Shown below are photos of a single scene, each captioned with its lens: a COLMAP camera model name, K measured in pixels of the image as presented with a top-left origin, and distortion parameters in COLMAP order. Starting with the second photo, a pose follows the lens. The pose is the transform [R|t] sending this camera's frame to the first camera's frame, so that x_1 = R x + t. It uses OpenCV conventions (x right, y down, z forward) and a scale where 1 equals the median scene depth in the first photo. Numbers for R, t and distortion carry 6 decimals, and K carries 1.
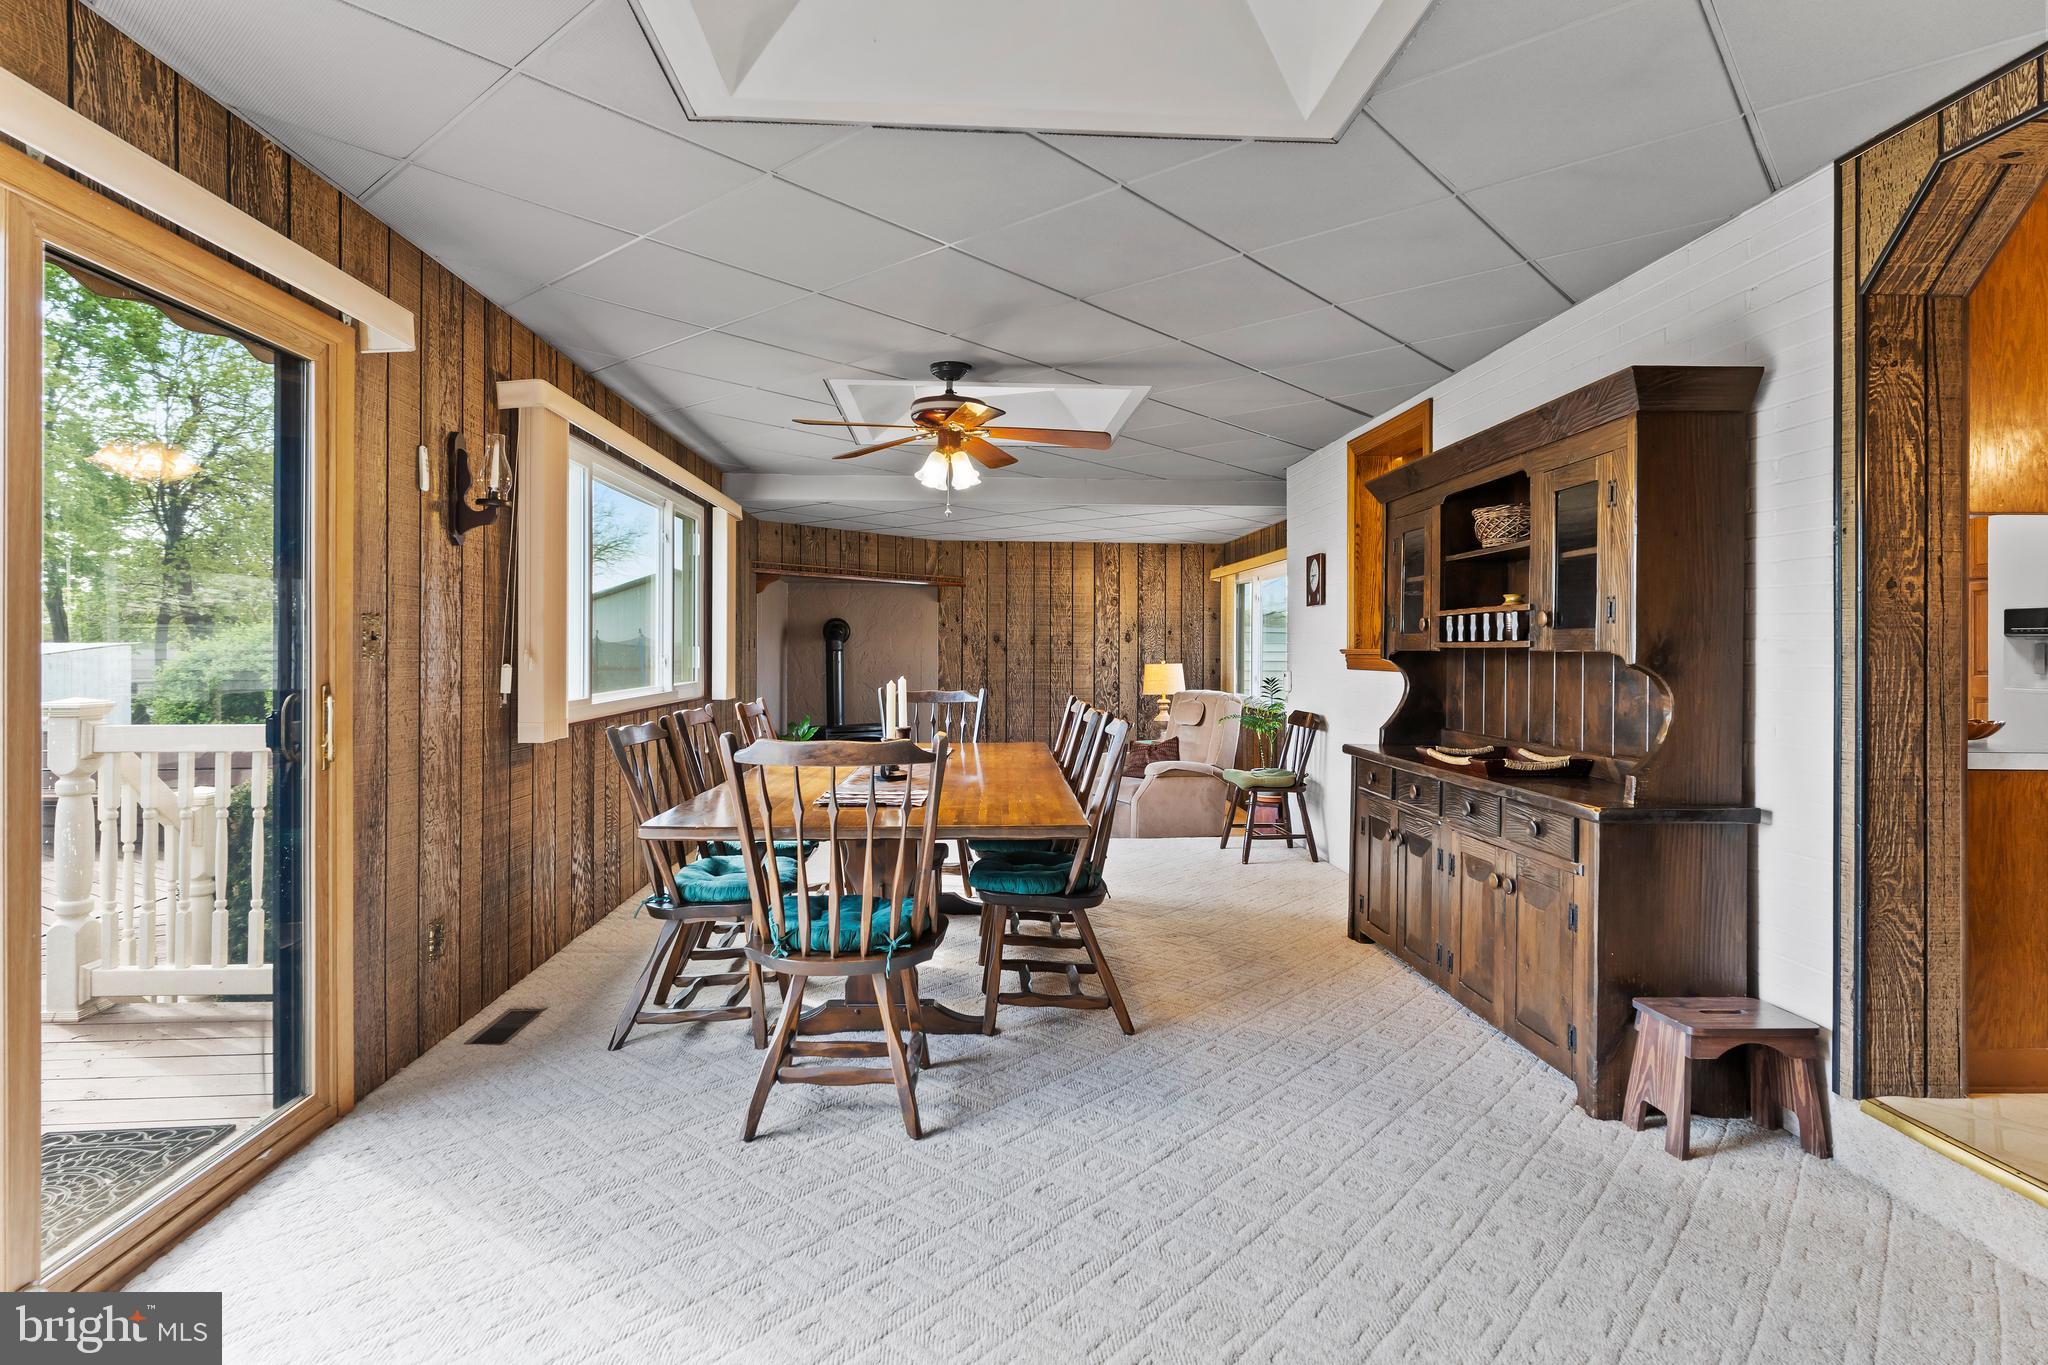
lens RADIAL K [[1047.2, 0, 1024.6], [0, 1047.2, 664.3], [0, 0, 1]] dist [-0.007188, 0.002606]
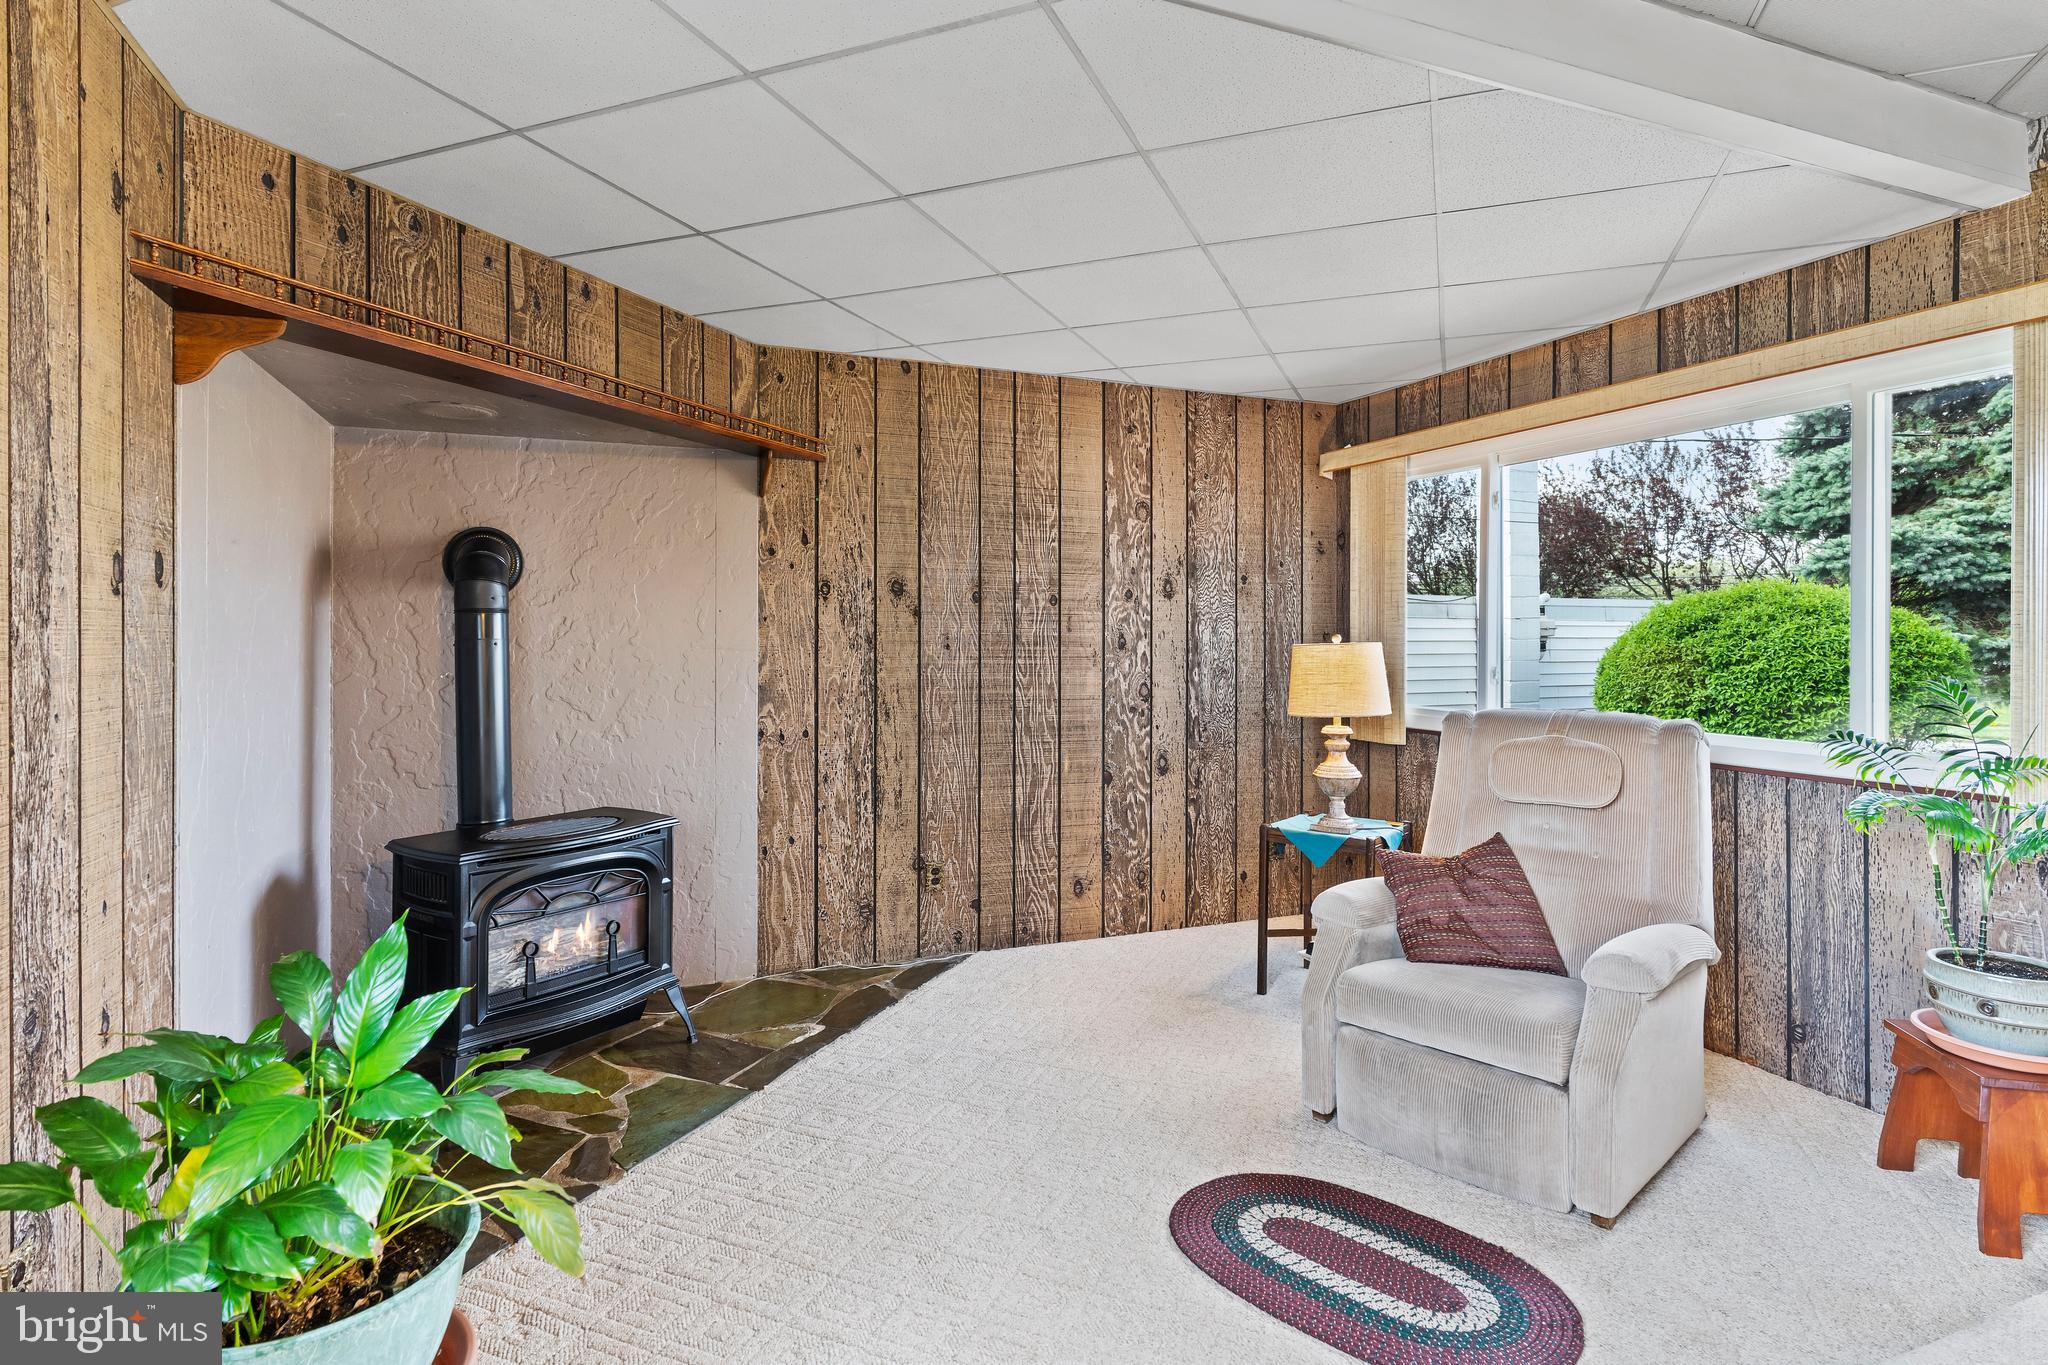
lens RADIAL K [[1047.2, 0, 1010.9], [0, 1047.2, 628.4], [0, 0, 1]] dist [-0.007188, 0.002606]
pose [[0.947151, -0.000005, 0.320789, -0.119396], [0.003385, 0.999944, -0.009980, -0.003389], [-0.320771, 0.010538, 0.947098, 0.579681]]
